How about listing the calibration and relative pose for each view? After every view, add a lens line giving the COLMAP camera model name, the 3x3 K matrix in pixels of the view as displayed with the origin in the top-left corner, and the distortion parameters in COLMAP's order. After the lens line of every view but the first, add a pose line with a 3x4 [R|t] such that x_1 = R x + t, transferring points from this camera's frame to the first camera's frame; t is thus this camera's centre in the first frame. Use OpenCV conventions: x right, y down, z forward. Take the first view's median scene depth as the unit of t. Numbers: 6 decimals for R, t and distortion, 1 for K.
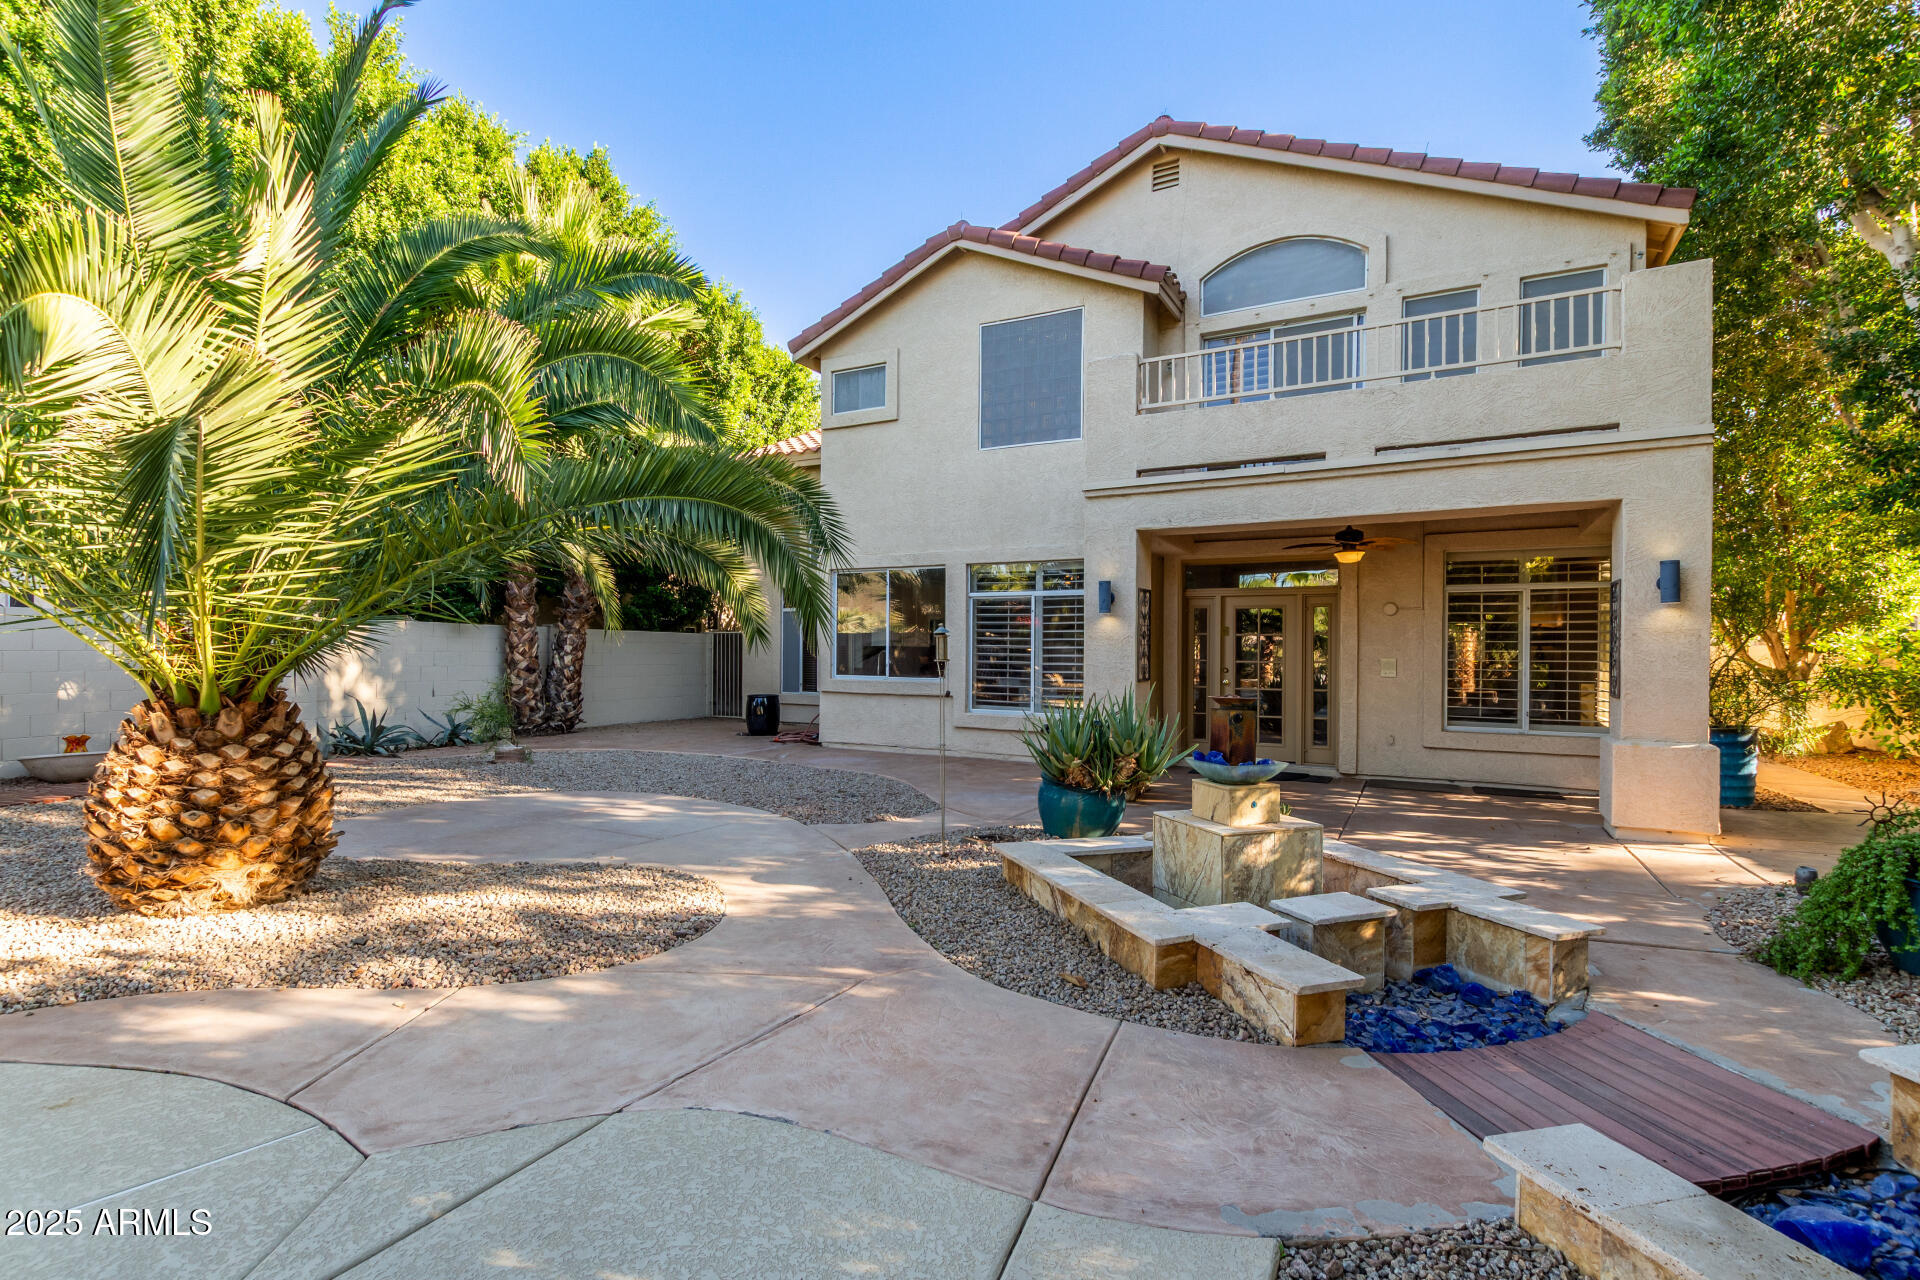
lens RADIAL K [[877.9, 0, 950.6], [0, 877.9, 649.7], [0, 0, 1]] dist [0.013514, -0.007215]
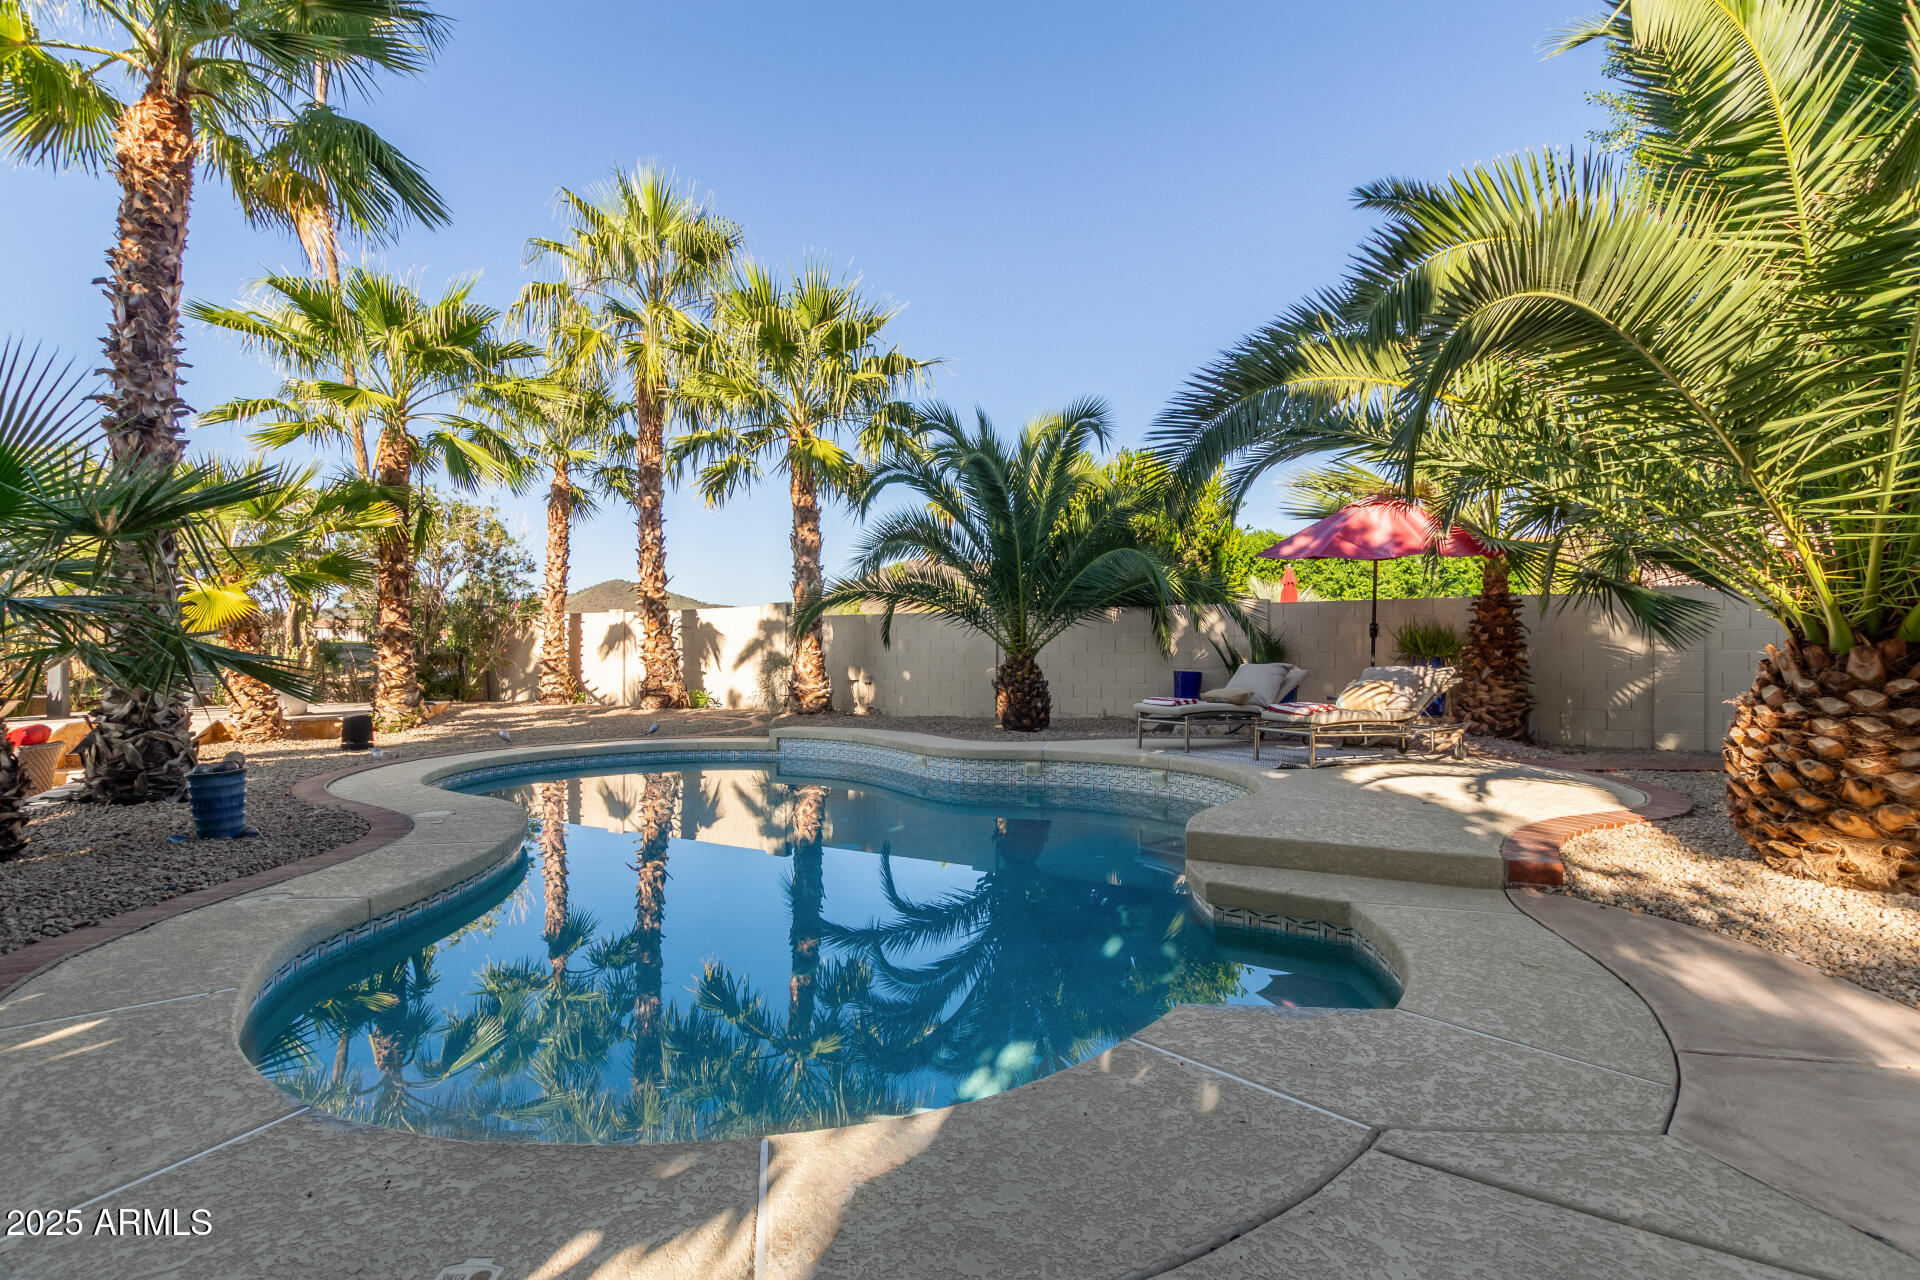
lens RADIAL K [[877.9, 0, 950.6], [0, 877.9, 649.7], [0, 0, 1]] dist [0.013514, -0.007215]
pose [[-0.113961, -0.010774, -0.993427, 0.115729], [0.006824, 0.999909, -0.011627, 0.075954], [0.993462, -0.008104, -0.113877, 0.247244]]
